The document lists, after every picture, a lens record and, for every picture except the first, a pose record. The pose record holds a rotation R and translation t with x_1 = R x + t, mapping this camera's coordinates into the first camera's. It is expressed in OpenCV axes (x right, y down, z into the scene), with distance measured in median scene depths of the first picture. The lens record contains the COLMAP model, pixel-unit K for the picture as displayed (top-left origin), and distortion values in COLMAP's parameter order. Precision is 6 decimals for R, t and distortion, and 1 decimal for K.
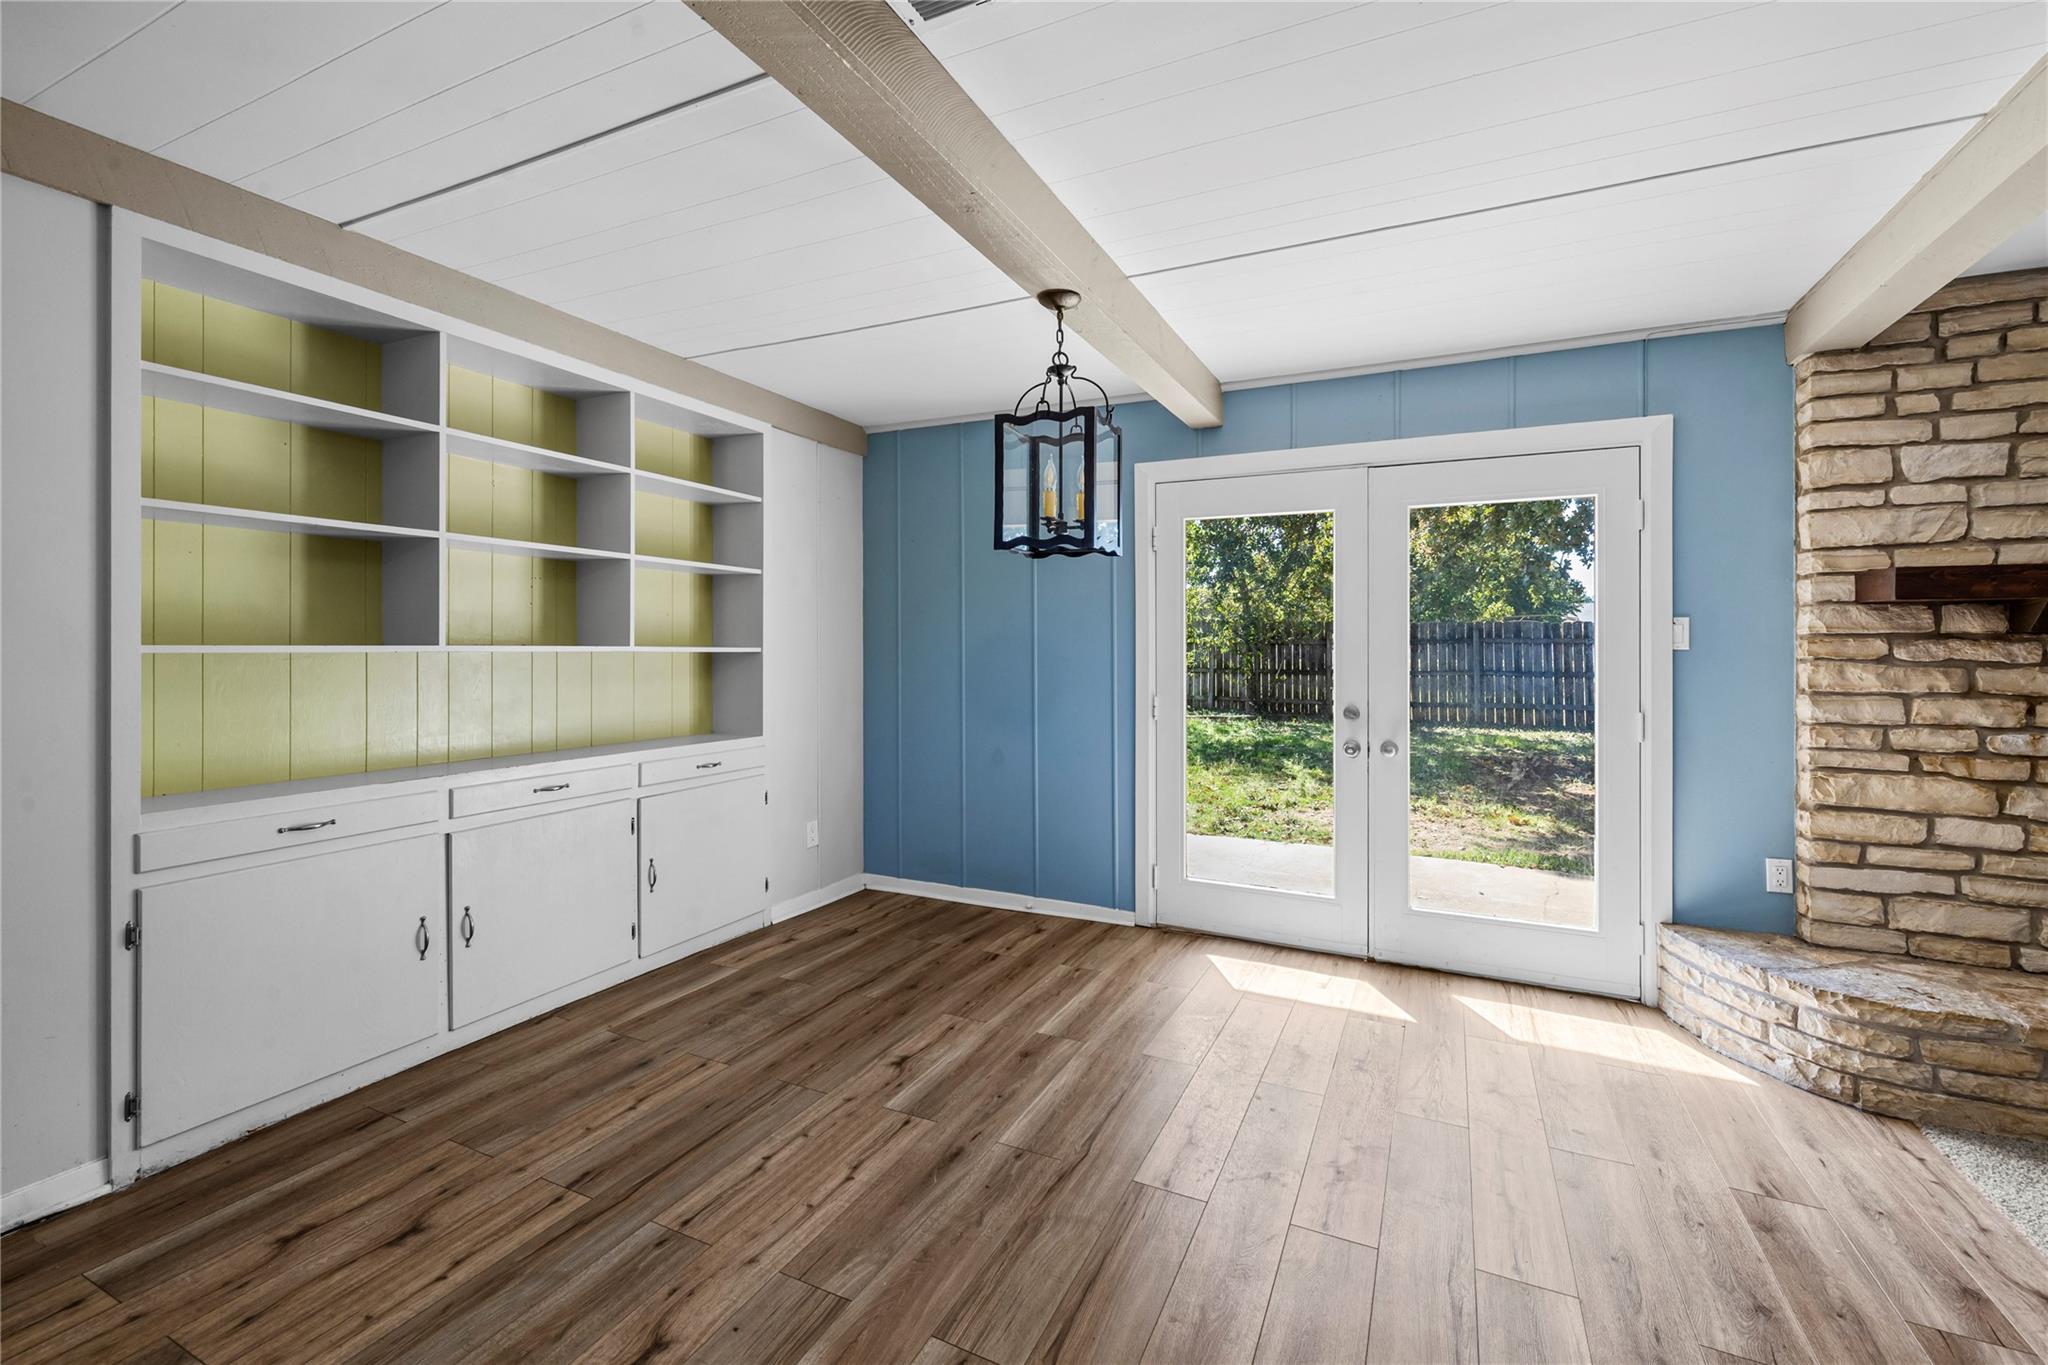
lens RADIAL K [[878.3, 0, 1033.0], [0, 878.3, 643.3], [0, 0, 1]] dist [-0.000754, 0.000269]
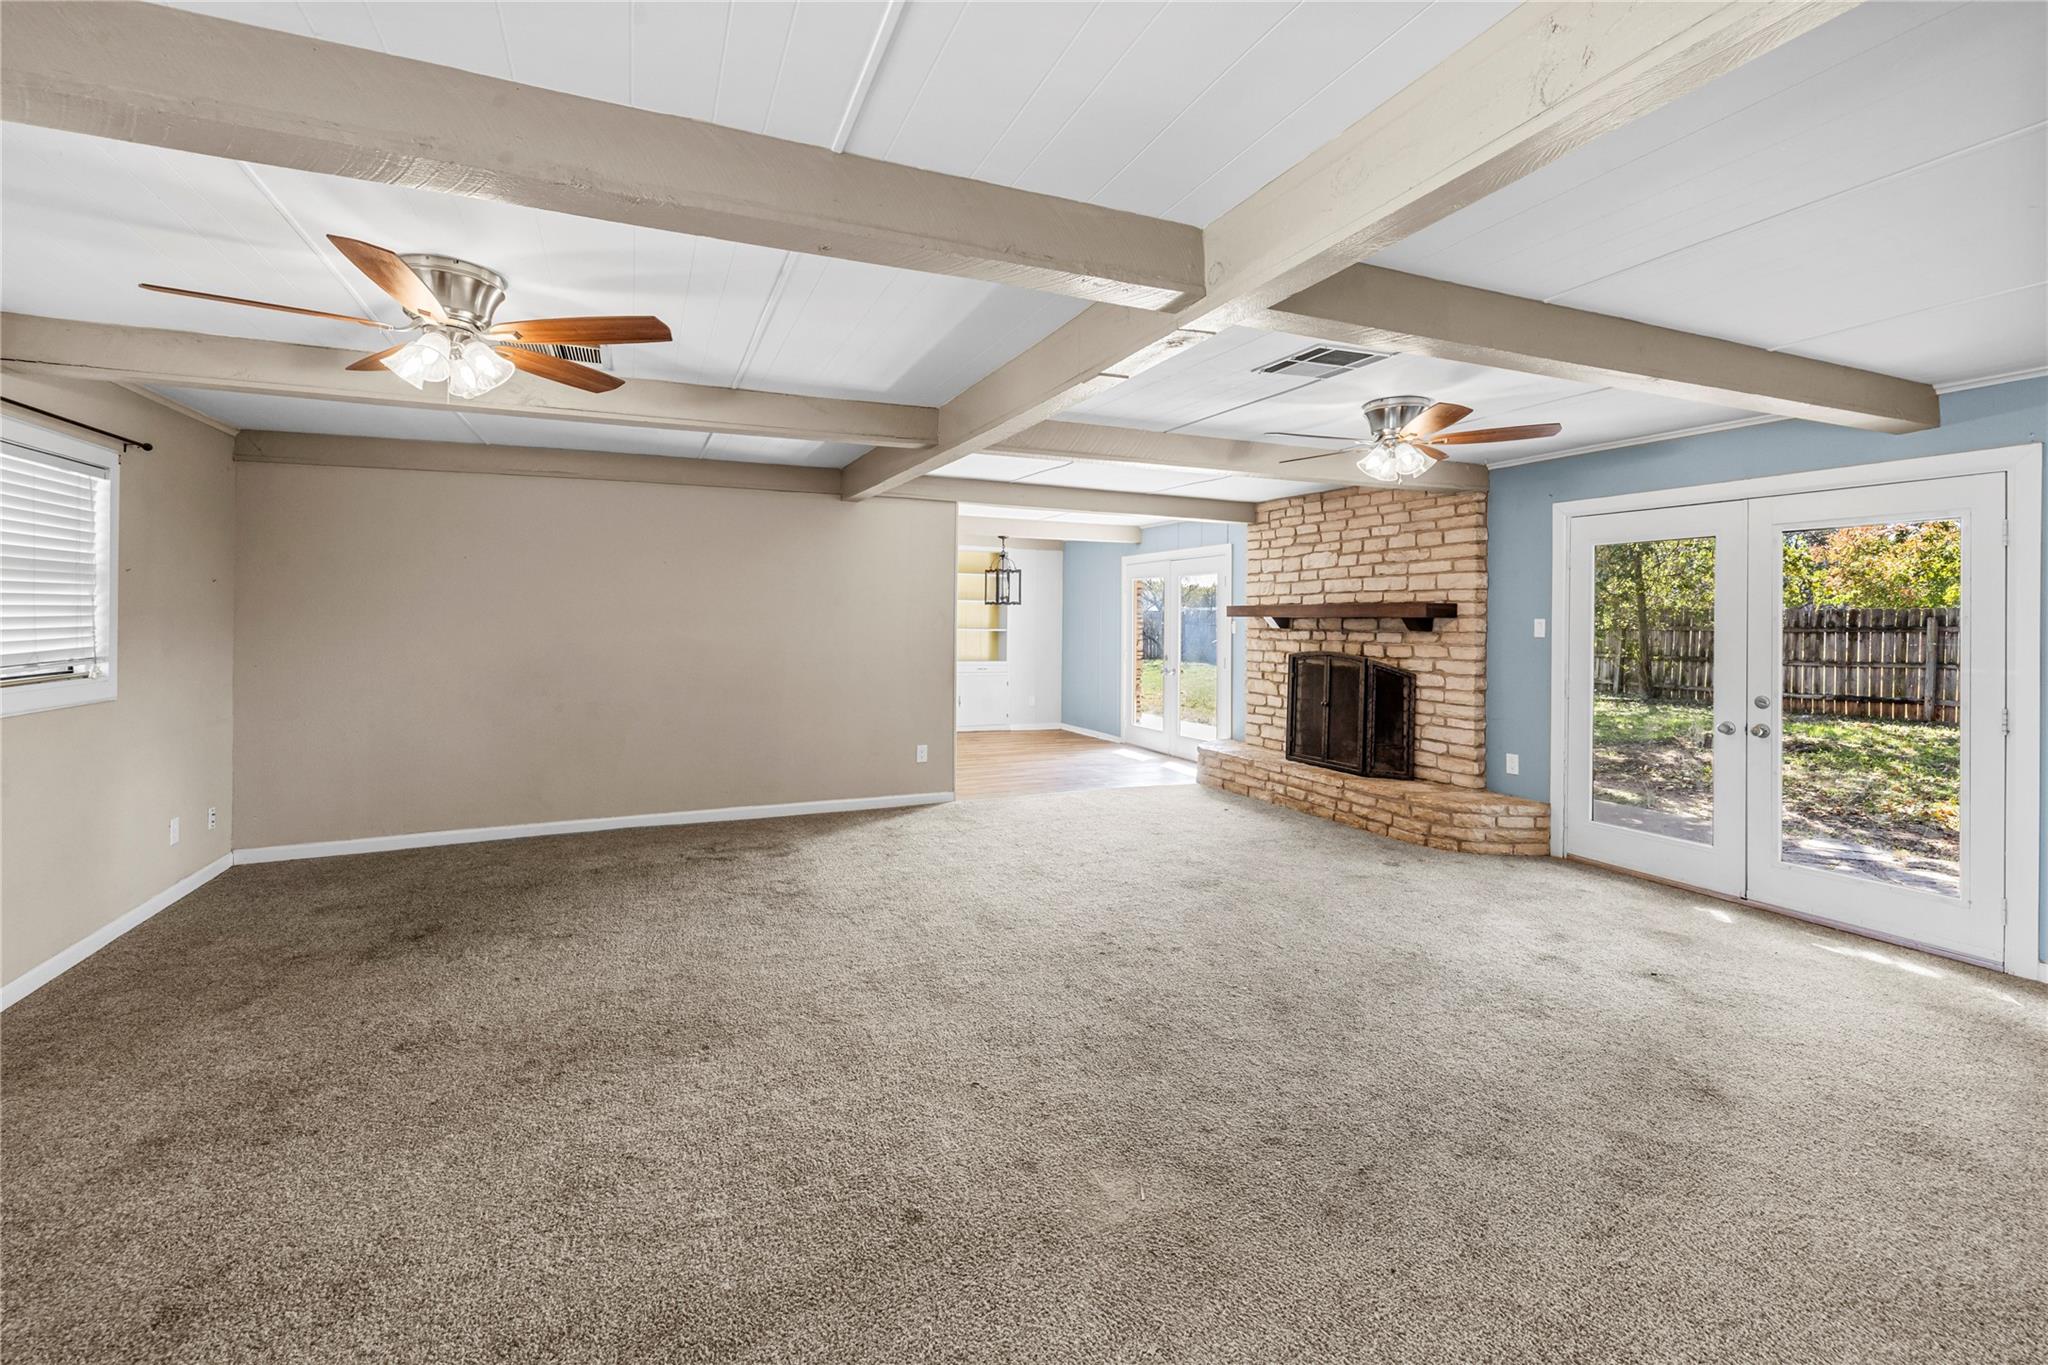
lens RADIAL K [[878.3, 0, 1007.9], [0, 878.3, 620.6], [0, 0, 1]] dist [-0.000754, 0.000269]
pose [[0.746087, 0.002321, -0.665844, 2.200117], [-0.005565, 0.999981, -0.002750, -0.022734], [0.665825, 0.005757, 0.746086, -1.553194]]
